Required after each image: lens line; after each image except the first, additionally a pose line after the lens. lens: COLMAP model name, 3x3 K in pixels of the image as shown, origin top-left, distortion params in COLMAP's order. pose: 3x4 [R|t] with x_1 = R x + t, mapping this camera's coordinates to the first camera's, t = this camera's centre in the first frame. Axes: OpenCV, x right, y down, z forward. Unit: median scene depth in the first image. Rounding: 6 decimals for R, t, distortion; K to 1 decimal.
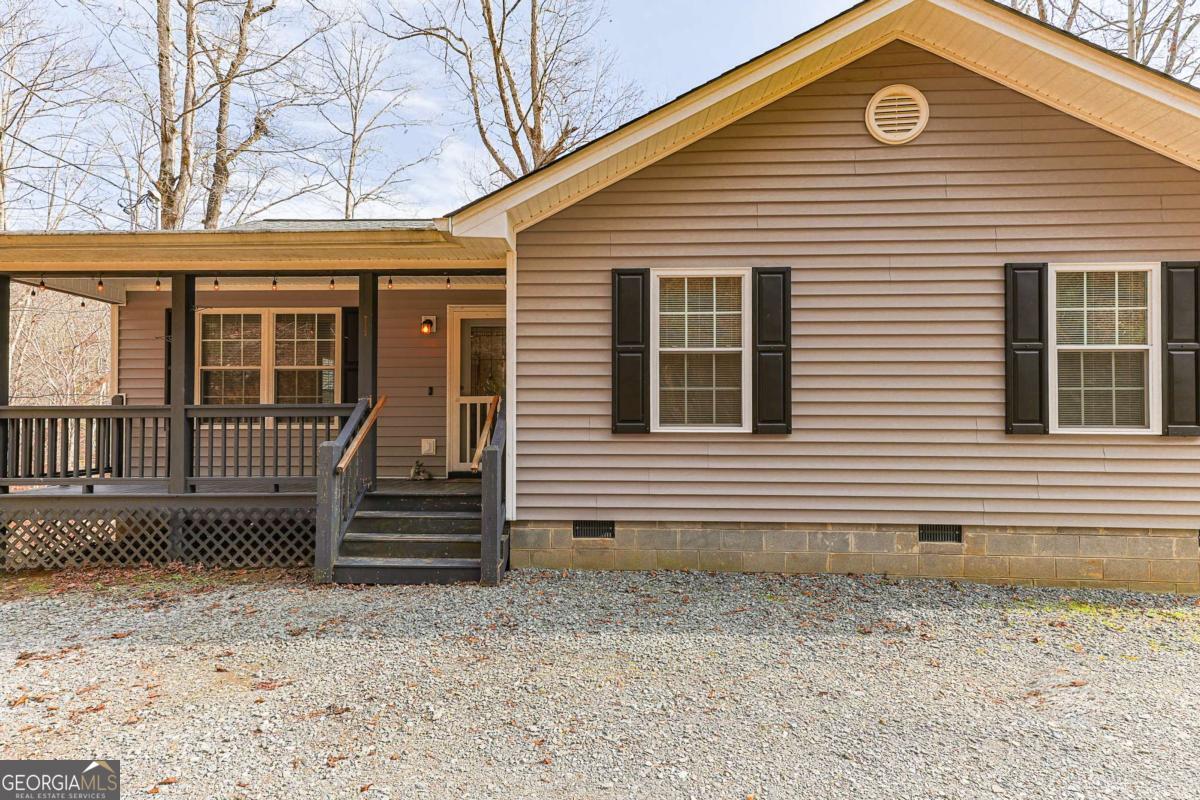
lens RADIAL K [[592.6, 0, 599.7], [0, 592.6, 379.0], [0, 0, 1]] dist [0.022881, -0.000018]
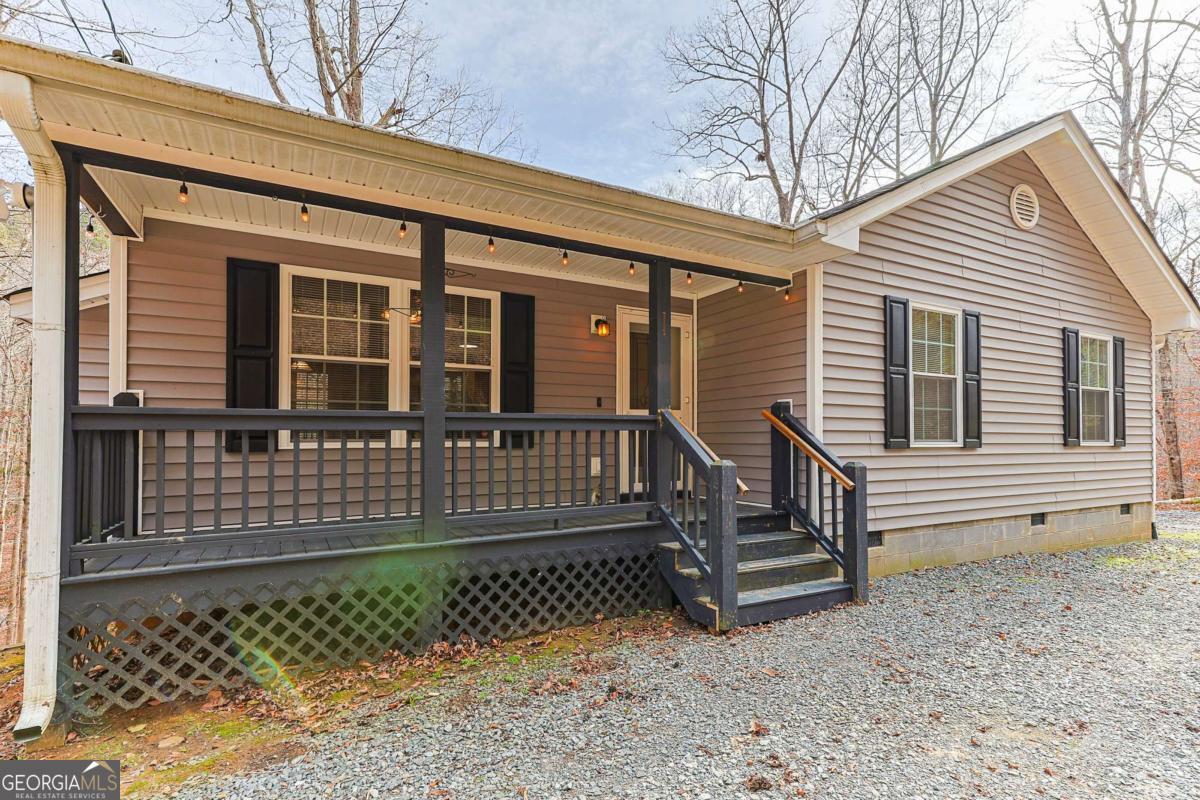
lens RADIAL K [[583.5, 0, 600.0], [0, 583.5, 400.0], [0, 0, 1]] dist [0.023556, 0.000982]
pose [[0.848594, 0.035076, 0.527880, -0.911698], [-0.036609, 0.999301, -0.007551, 0.028996], [-0.527776, -0.012918, 0.849285, 0.345553]]
